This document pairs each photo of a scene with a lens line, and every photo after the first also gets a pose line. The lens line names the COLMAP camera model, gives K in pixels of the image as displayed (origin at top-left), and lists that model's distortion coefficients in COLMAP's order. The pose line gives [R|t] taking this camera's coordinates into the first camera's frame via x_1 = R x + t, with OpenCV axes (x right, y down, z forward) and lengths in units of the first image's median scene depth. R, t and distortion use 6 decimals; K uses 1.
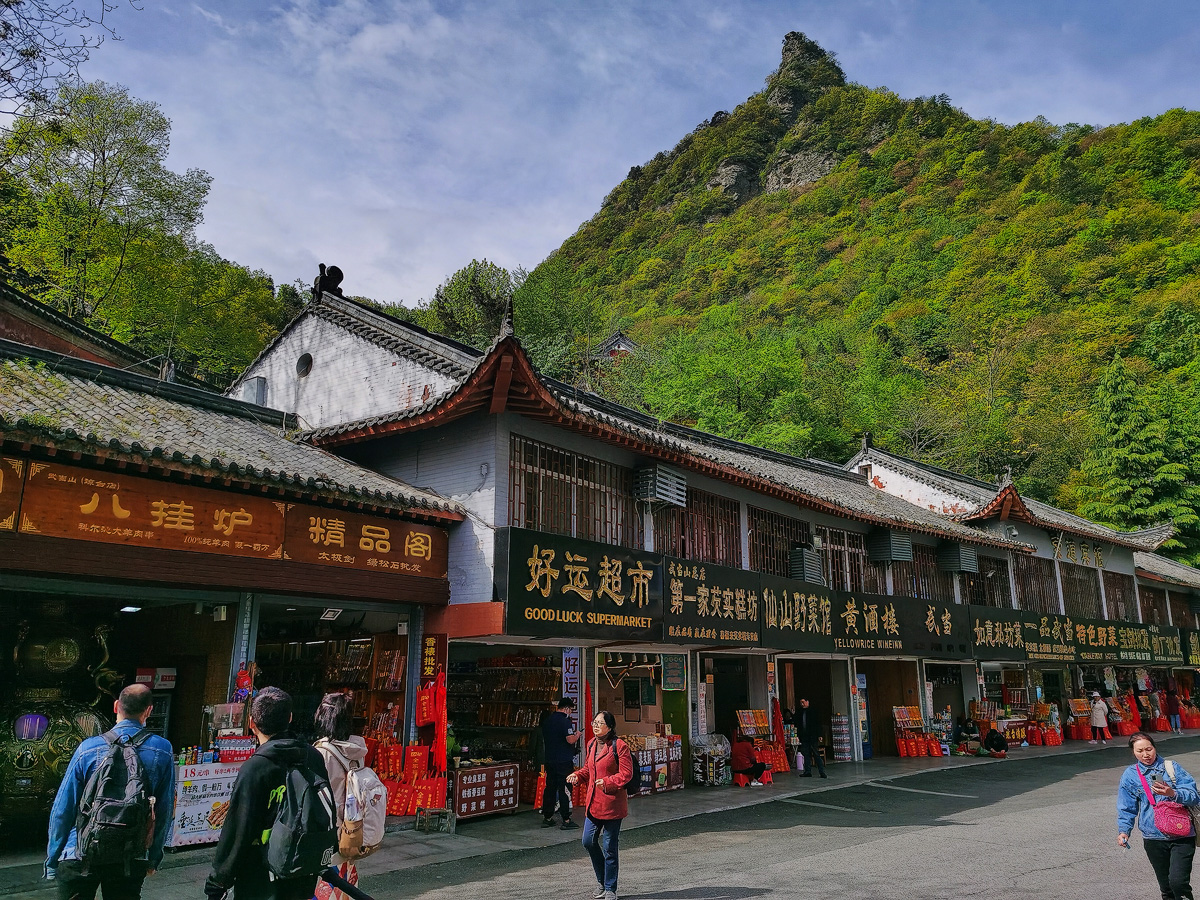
lens RADIAL K [[937.8, 0, 602.8], [0, 937.8, 445.6], [0, 0, 1]] dist [0.070023, -0.093004]
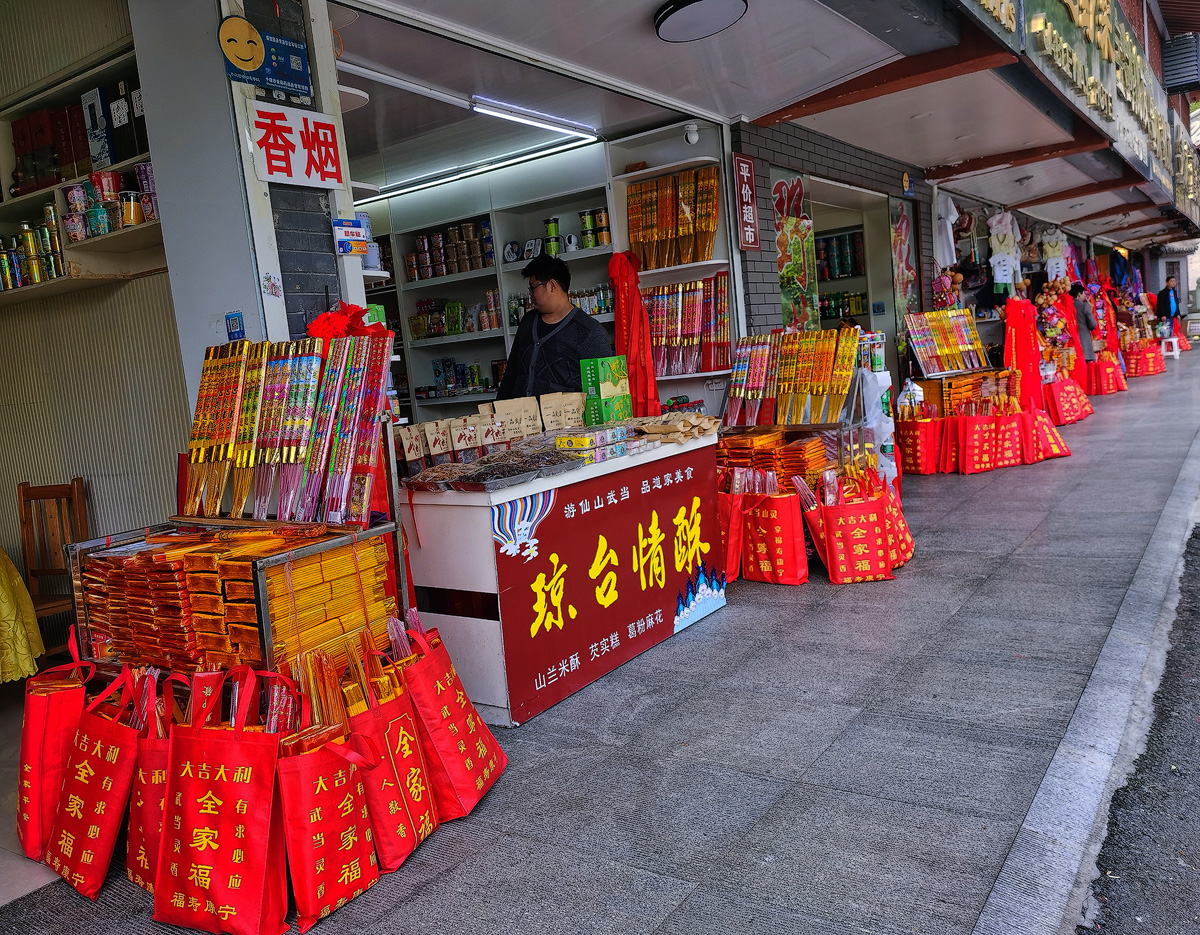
lens RADIAL K [[1000.1, 0, 600.0], [0, 1000.1, 467.5], [0, 0, 1]] dist [-0.000229, -0.000205]
pose [[0.967913, -0.120637, 0.220433, 0.392056], [0.041981, 0.942527, 0.331483, 0.239114], [-0.247754, -0.311592, 0.917349, 0.856246]]
